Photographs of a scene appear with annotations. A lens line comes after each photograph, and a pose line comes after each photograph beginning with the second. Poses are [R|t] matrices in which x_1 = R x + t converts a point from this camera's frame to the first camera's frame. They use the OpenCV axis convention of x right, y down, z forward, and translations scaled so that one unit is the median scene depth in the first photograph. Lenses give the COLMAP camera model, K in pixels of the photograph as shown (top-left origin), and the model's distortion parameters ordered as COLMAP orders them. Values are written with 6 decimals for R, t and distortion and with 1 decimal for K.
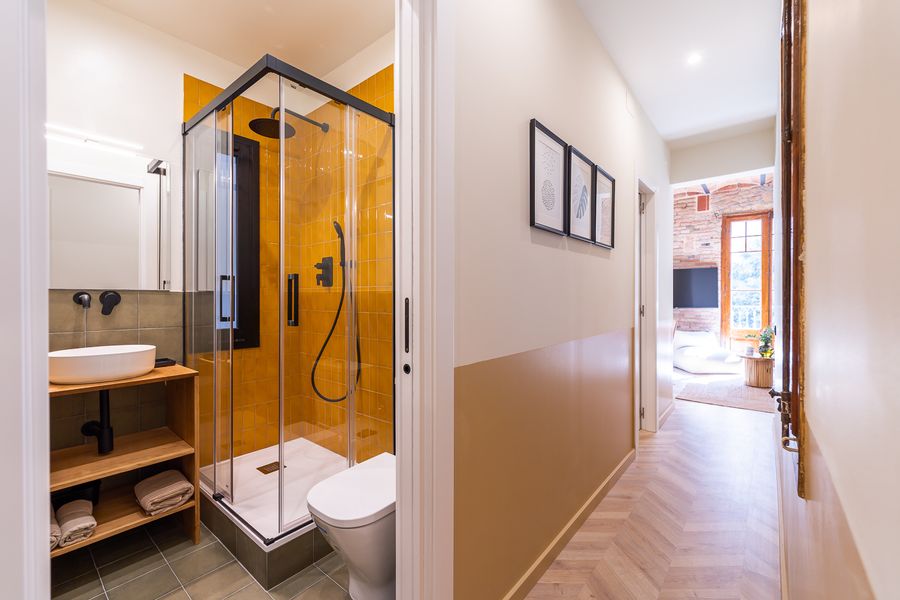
lens RADIAL K [[386.9, 0, 488.7], [0, 386.9, 298.4], [0, 0, 1]] dist [-0.002546, -0.000470]
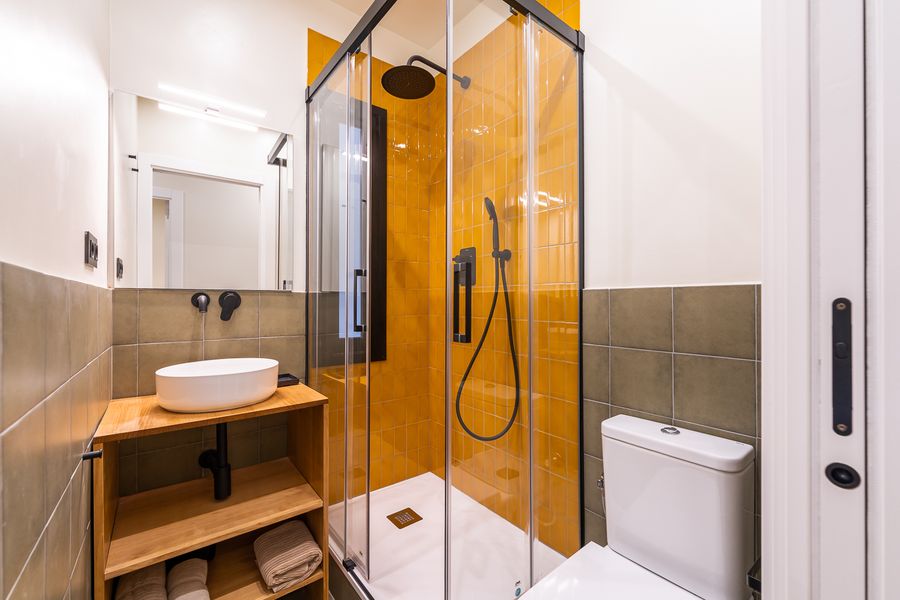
lens RADIAL K [[373.0, 0, 473.3], [0, 373.0, 298.8], [0, 0, 1]] dist [-0.000402, -0.000274]
pose [[0.978216, 0.000260, -0.207590, -0.300437], [-0.001786, 0.999973, -0.007161, 0.001449], [0.207583, 0.007376, 0.978190, 0.321097]]
